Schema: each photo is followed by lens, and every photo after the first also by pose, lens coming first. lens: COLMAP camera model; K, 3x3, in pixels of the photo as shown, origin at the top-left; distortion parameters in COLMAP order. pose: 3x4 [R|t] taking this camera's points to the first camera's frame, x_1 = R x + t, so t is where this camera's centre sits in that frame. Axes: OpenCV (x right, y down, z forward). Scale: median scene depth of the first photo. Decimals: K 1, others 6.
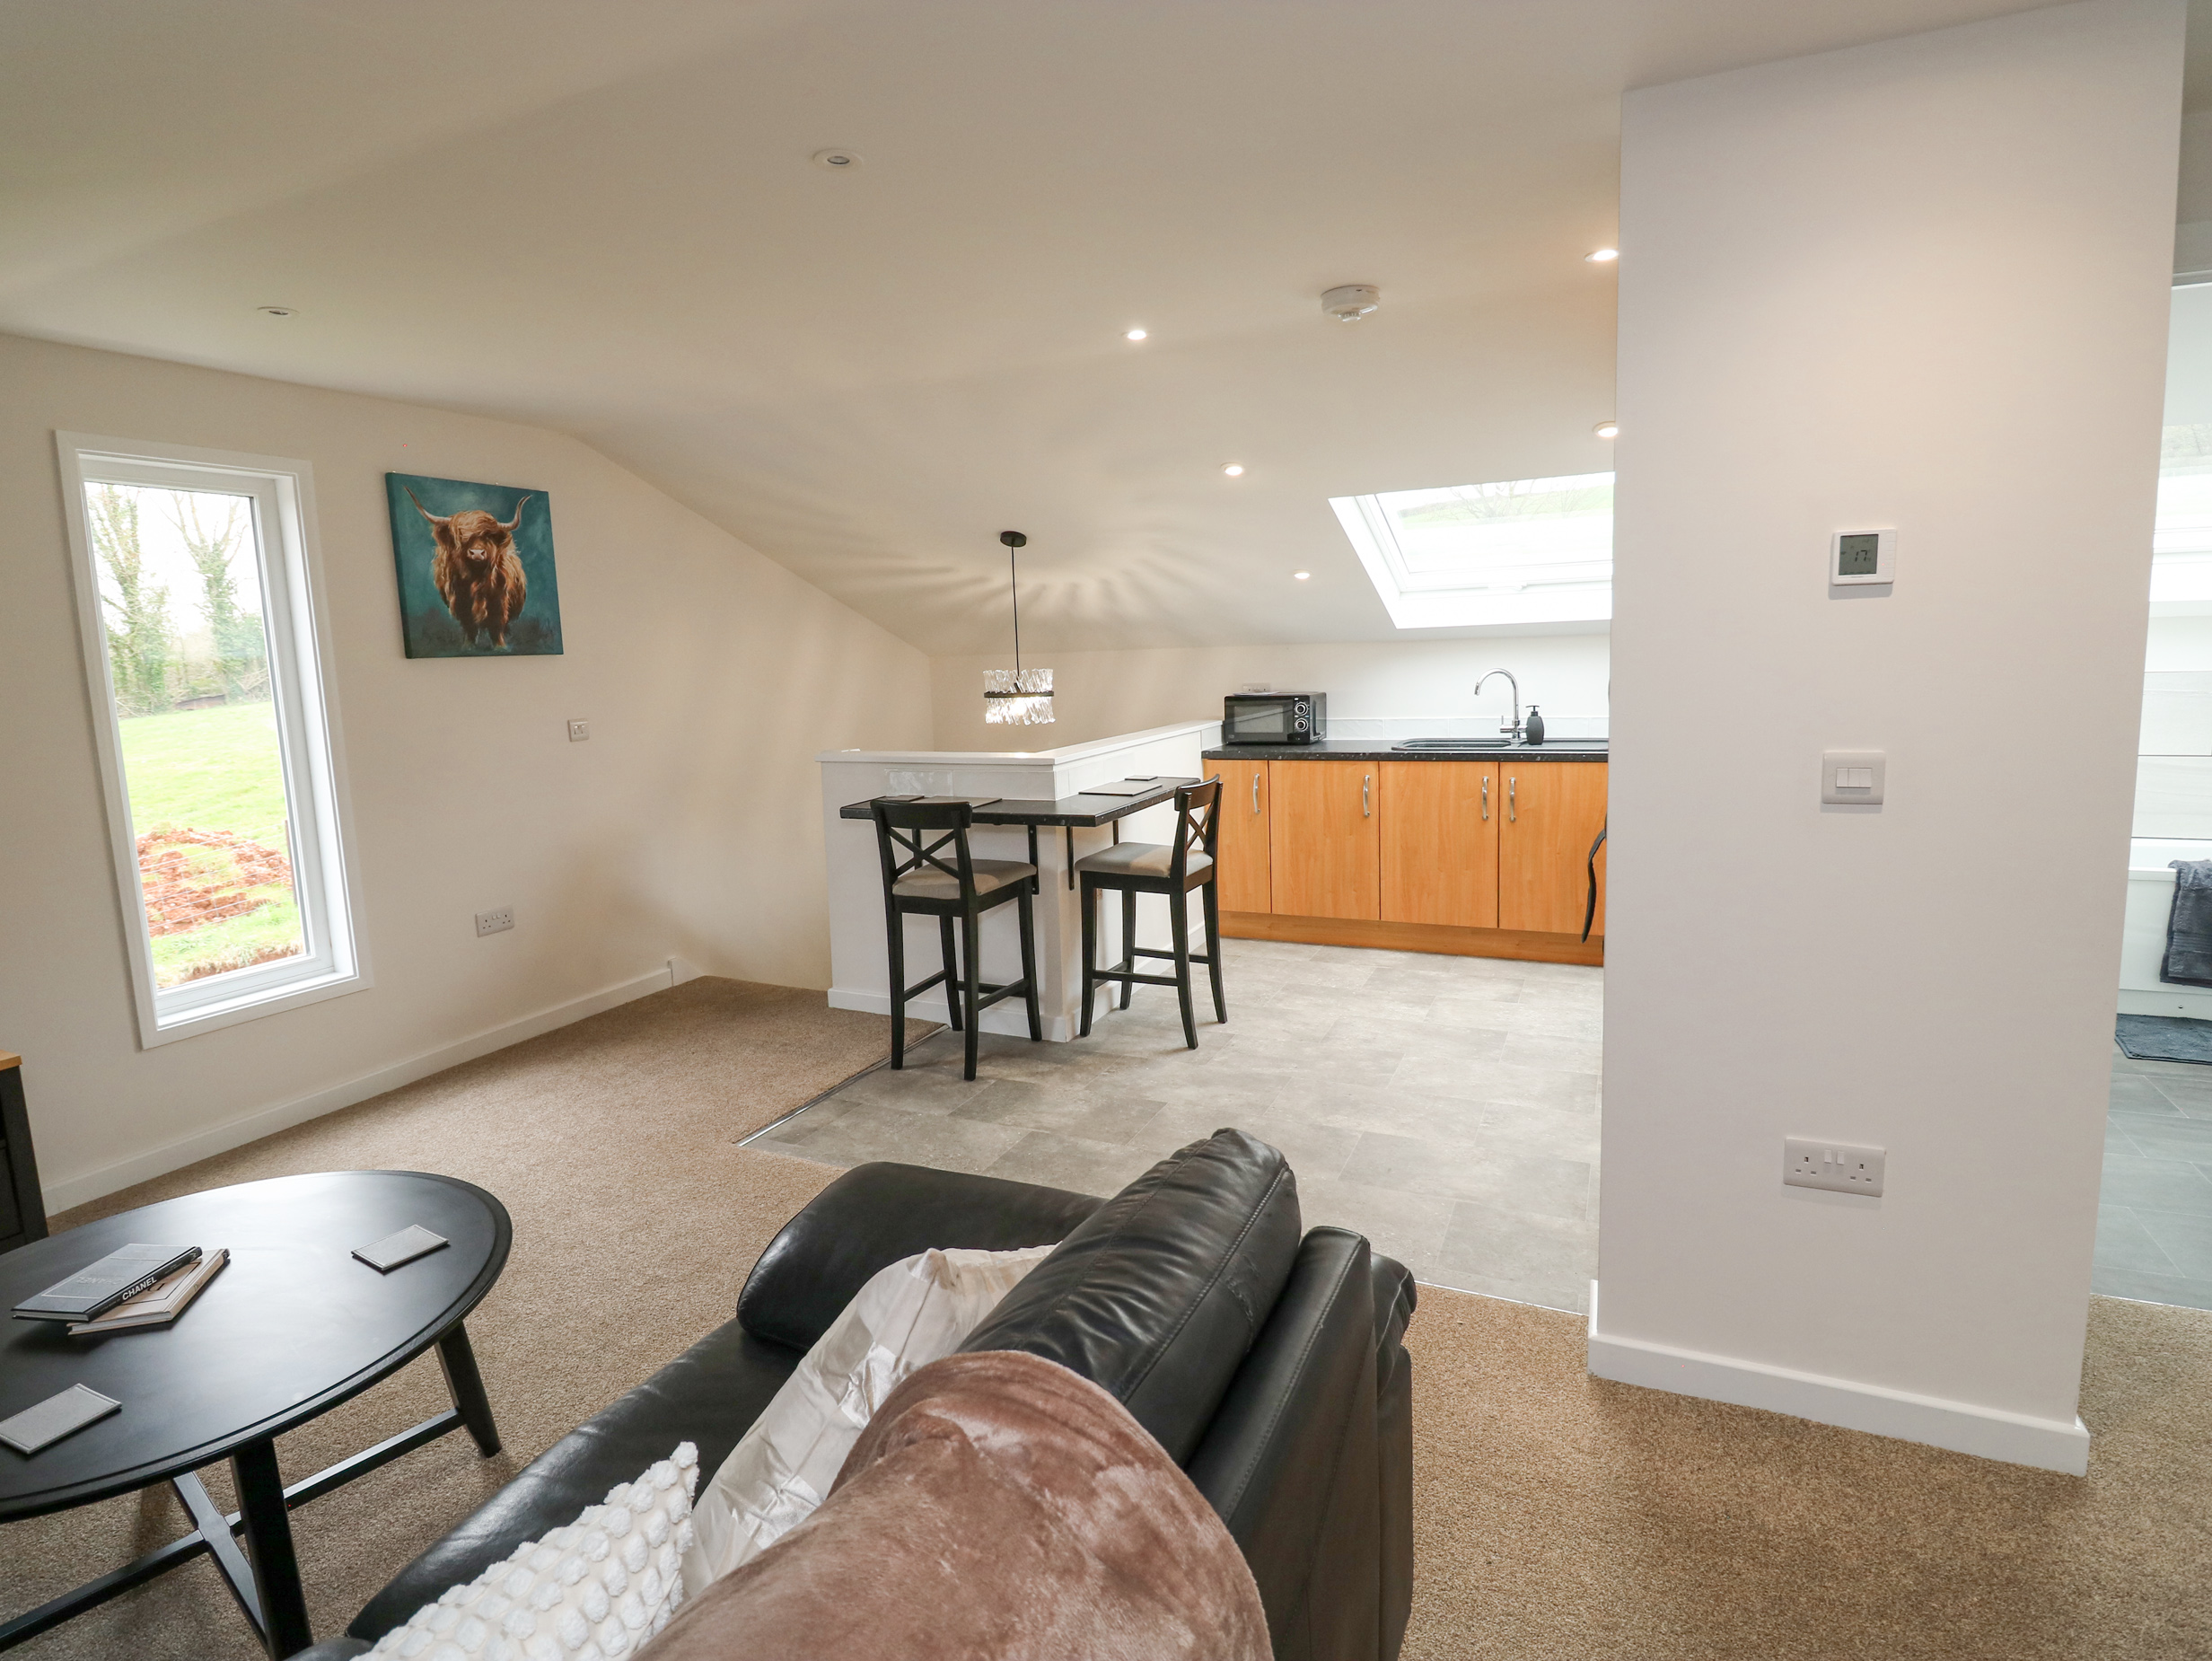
lens RADIAL K [[1154.1, 0, 1098.5], [0, 1154.1, 808.3], [0, 0, 1]] dist [0.002888, -0.012542]
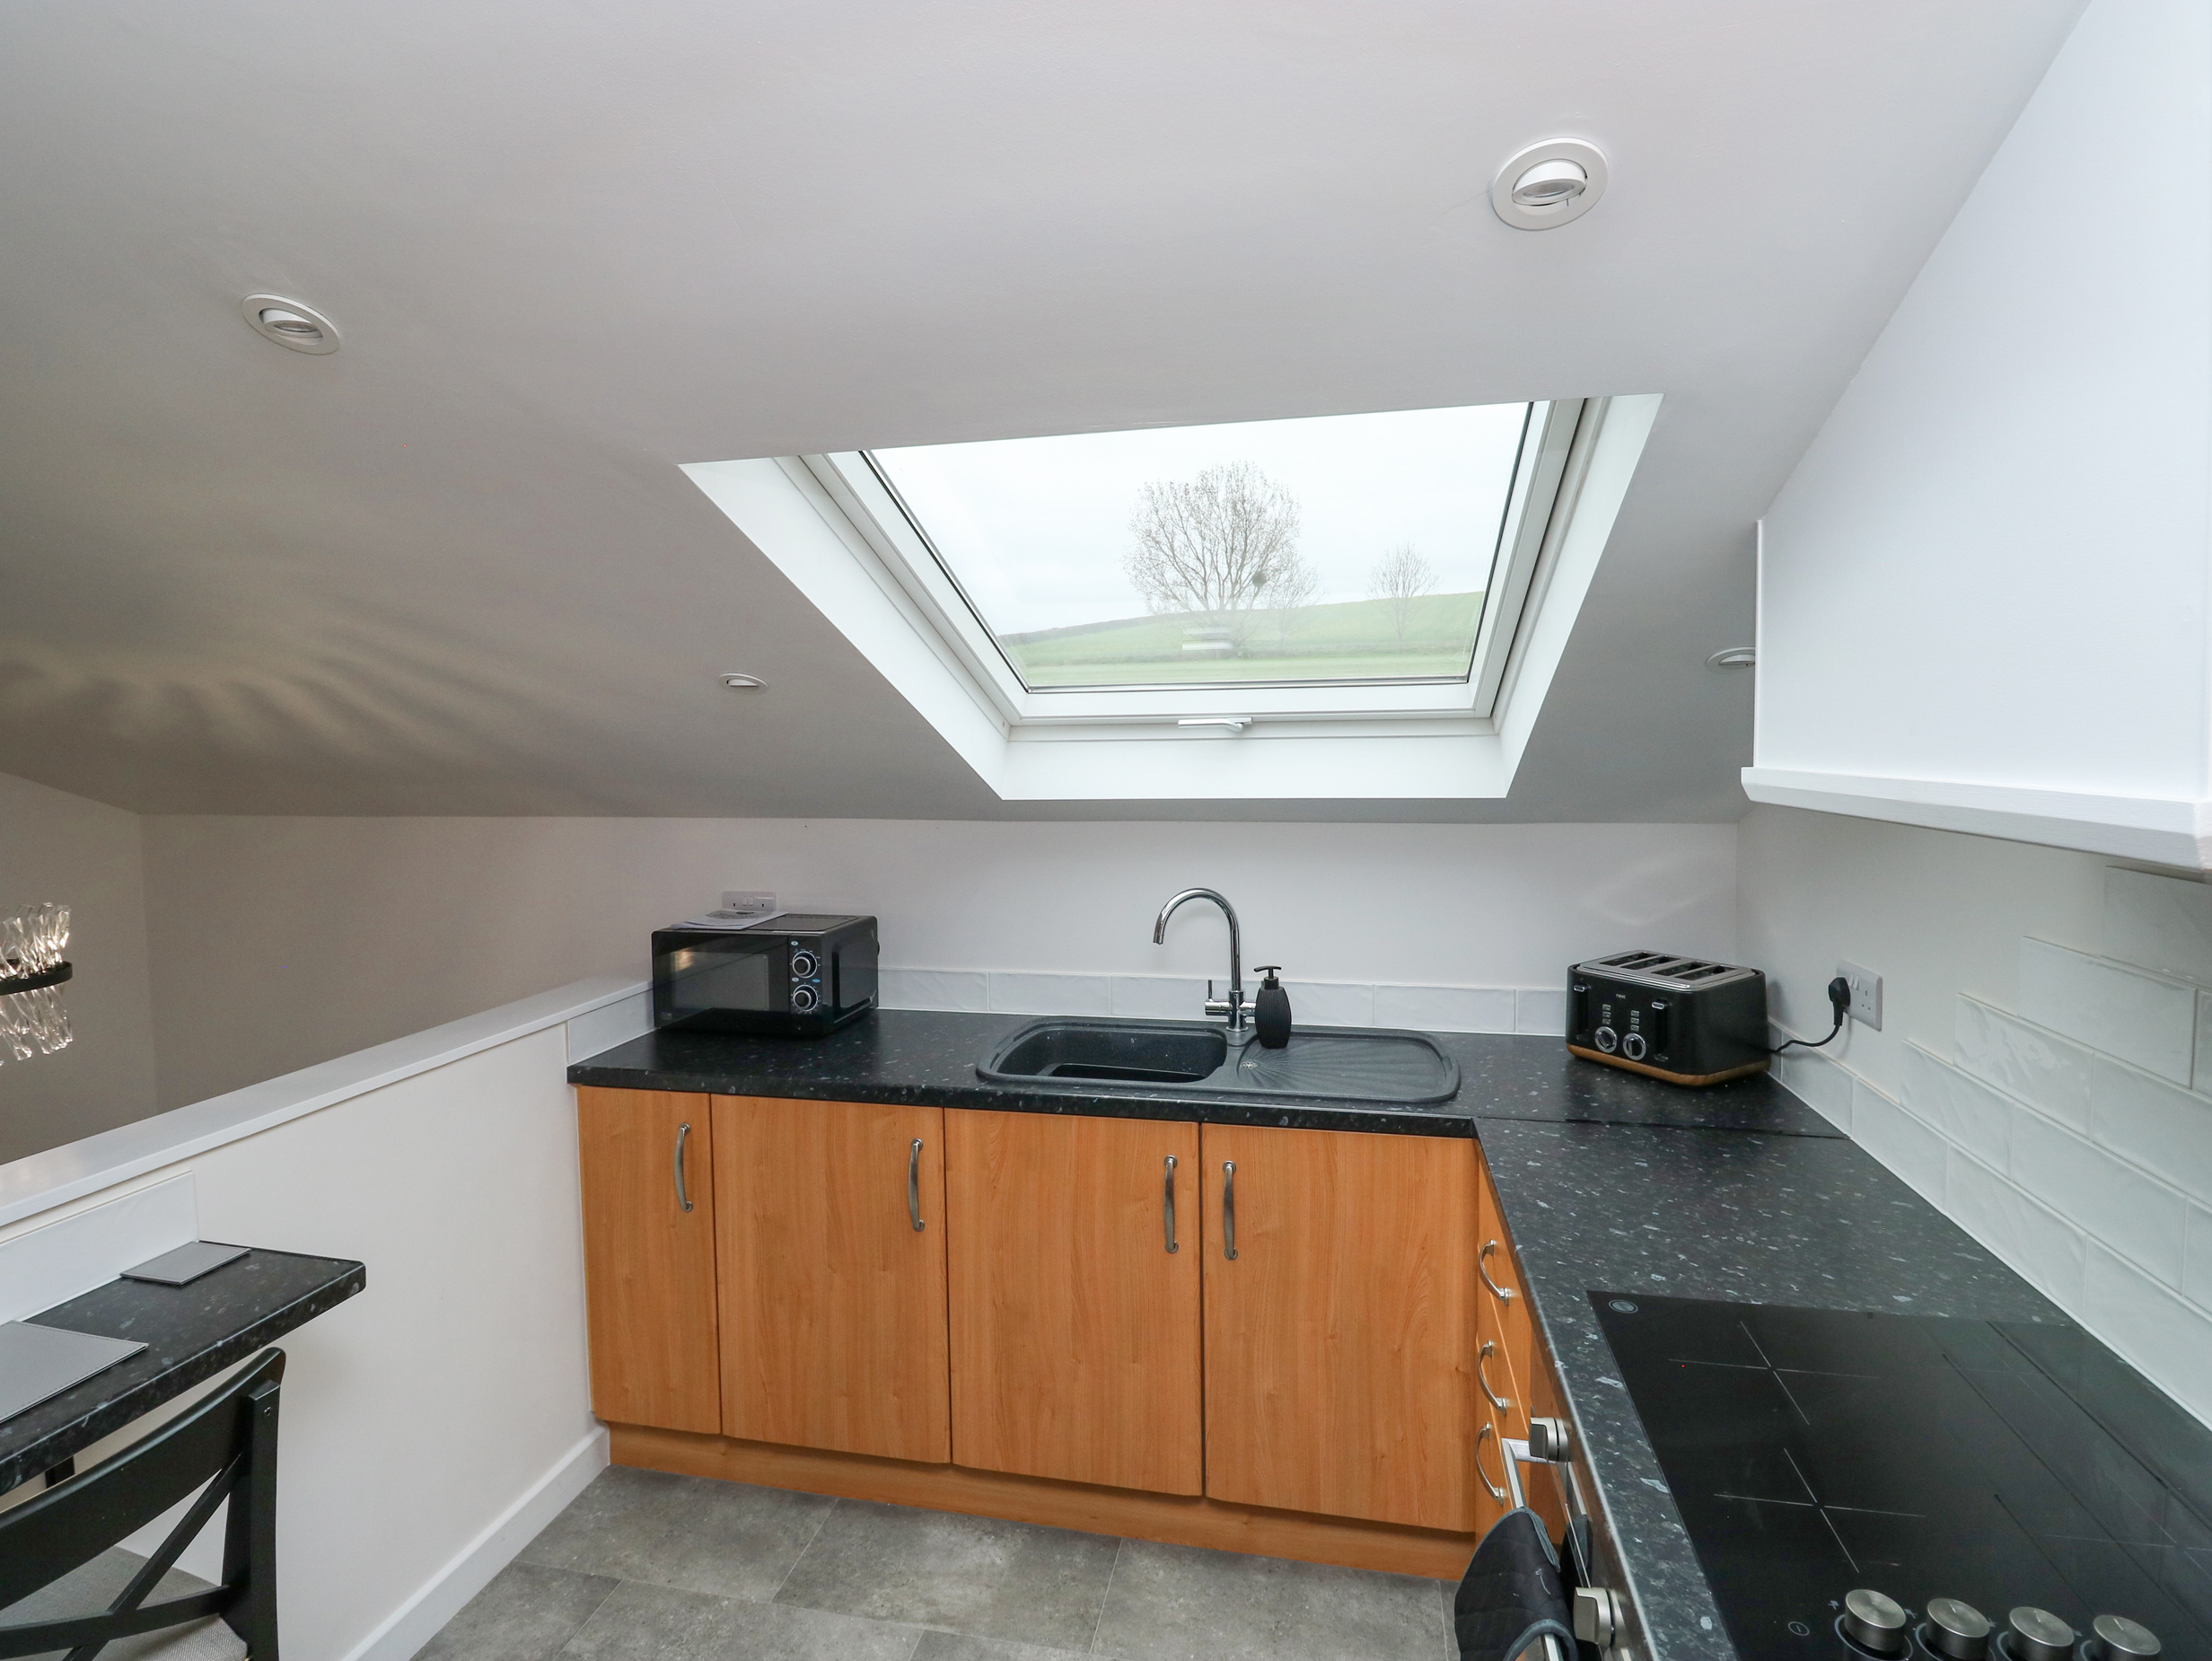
lens RADIAL K [[1154.1, 0, 1092.5], [0, 1154.1, 802.4], [0, 0, 1]] dist [0.002888, -0.012542]
pose [[0.976239, 0.013313, 0.216288, 0.244393], [0.005792, 0.996151, -0.087457, -0.143241], [-0.216620, 0.086632, 0.972405, 0.662064]]
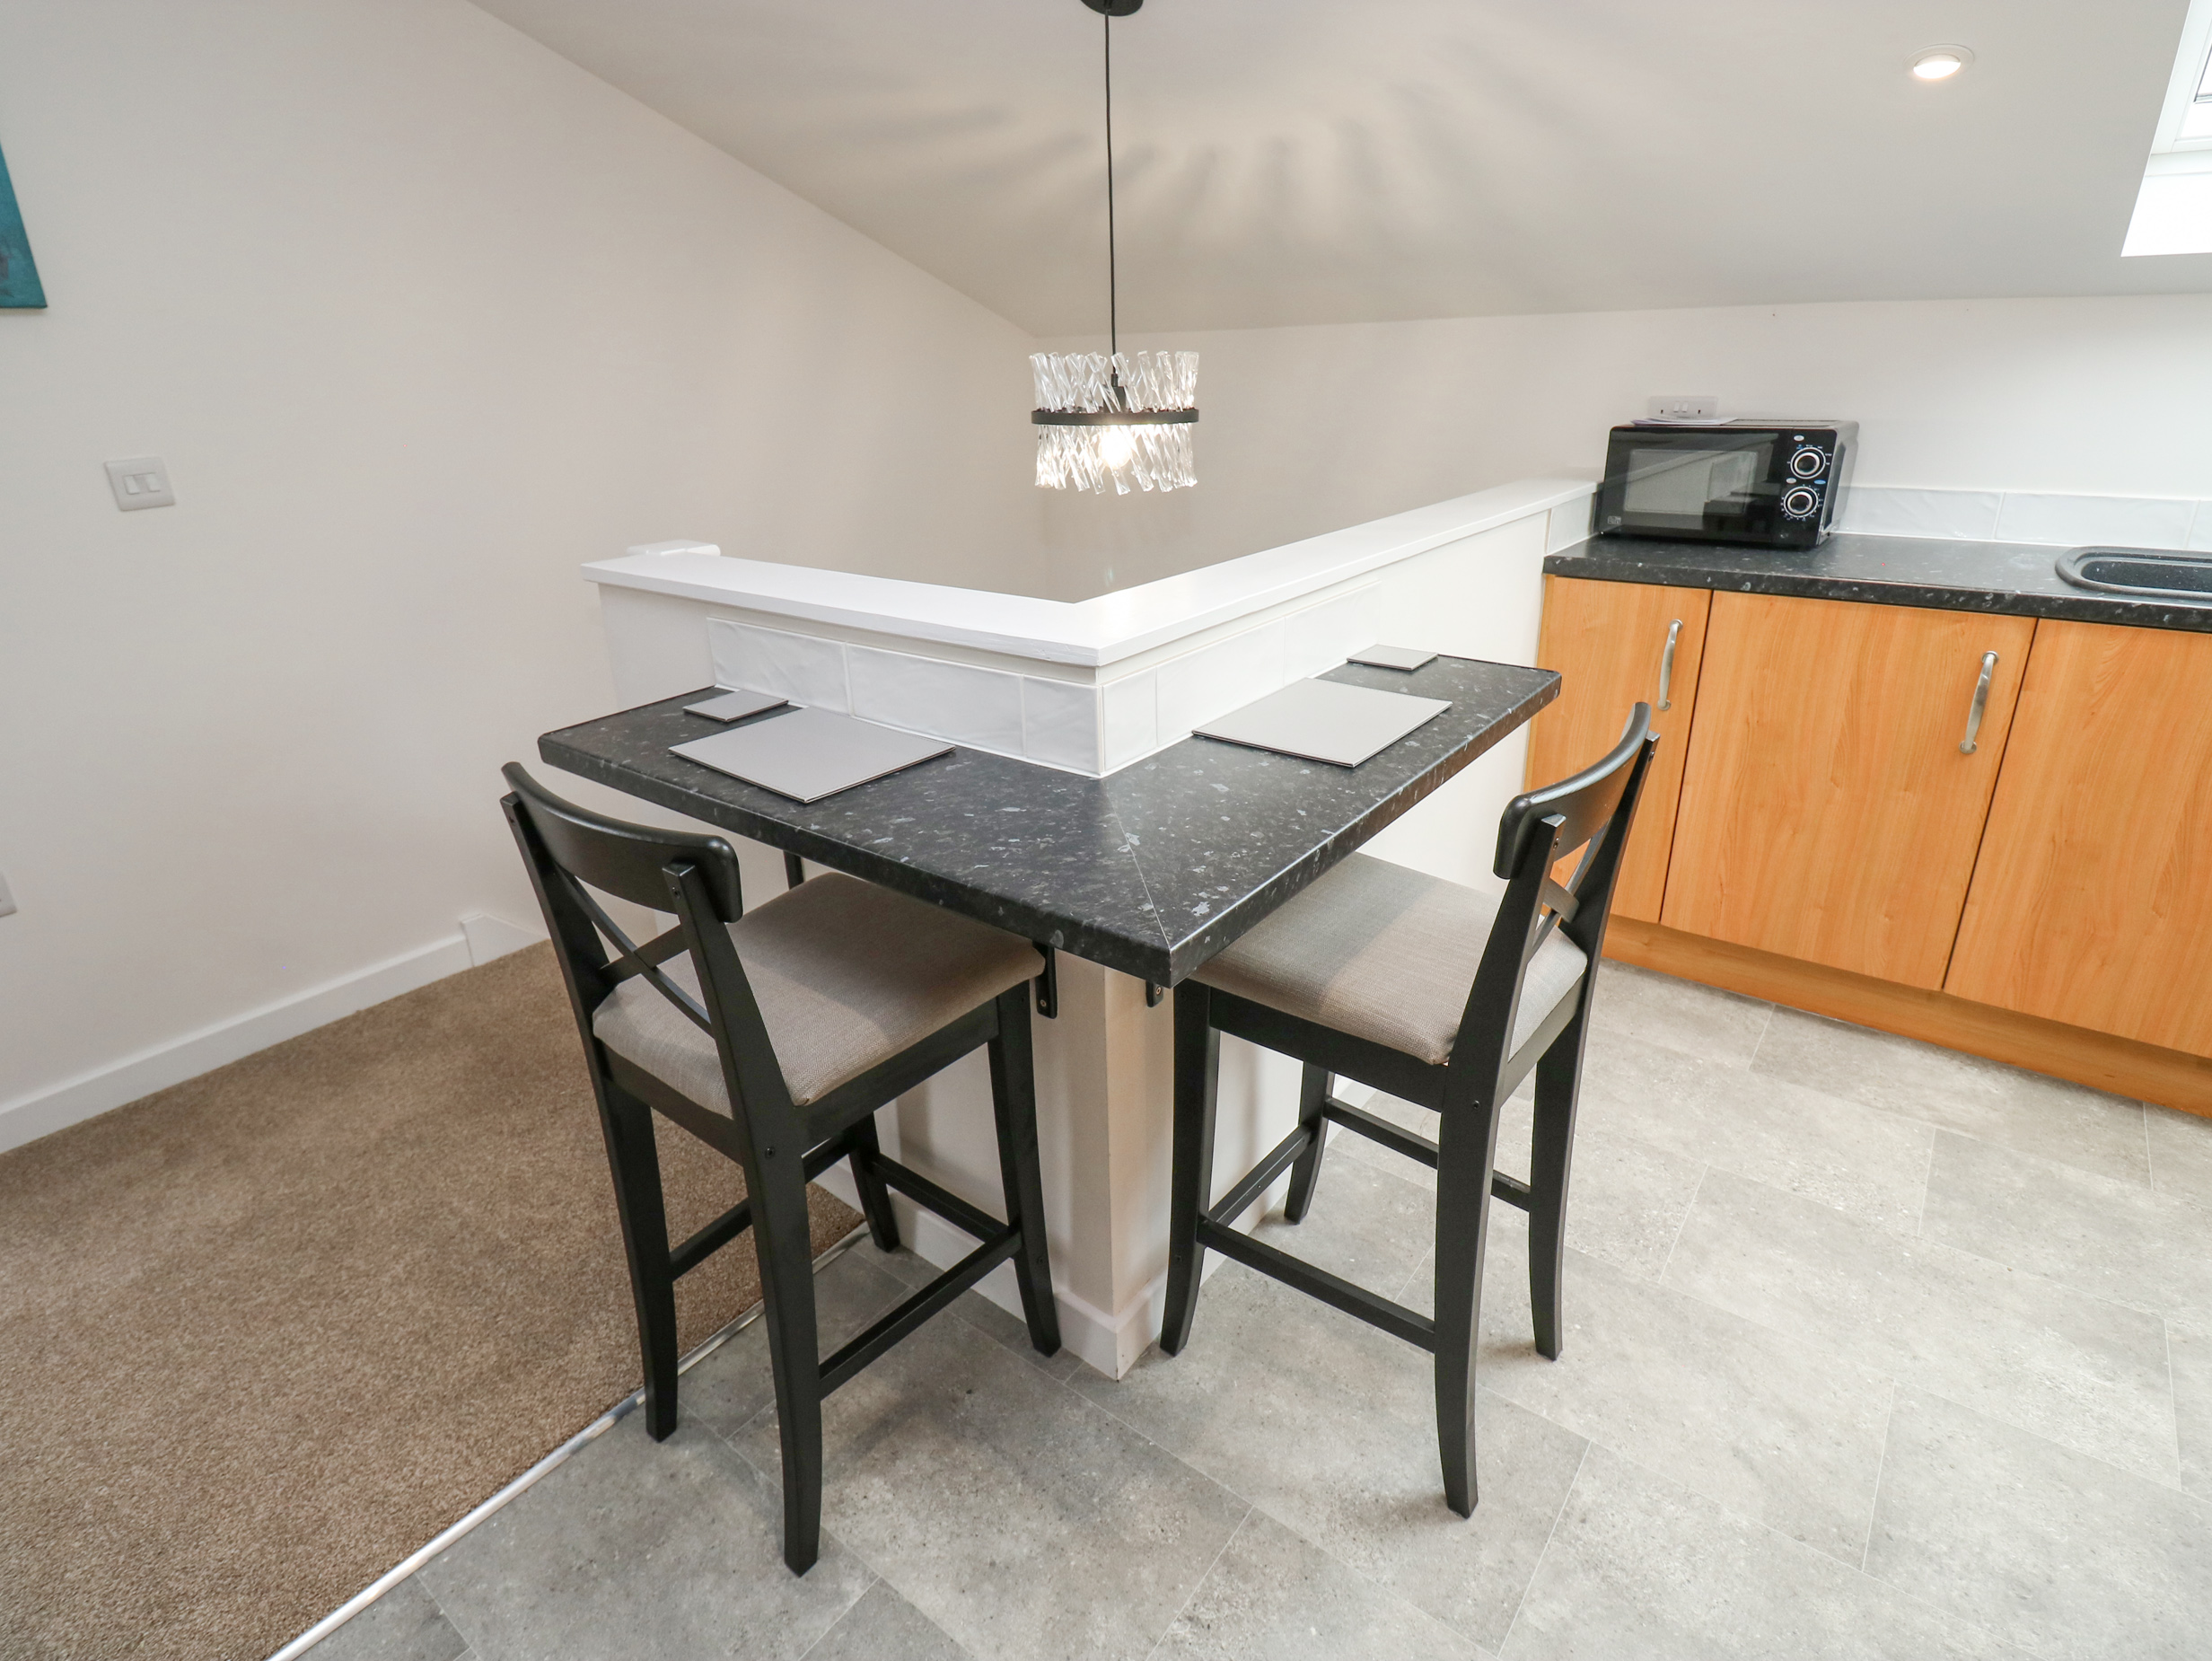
lens RADIAL K [[1154.1, 0, 1093.1], [0, 1154.1, 802.5], [0, 0, 1]] dist [0.002888, -0.012542]
pose [[0.974417, 0.088186, -0.206725, 0.026285], [-0.037448, 0.970652, 0.237553, -0.072964], [0.221607, -0.223735, 0.949122, 0.672299]]
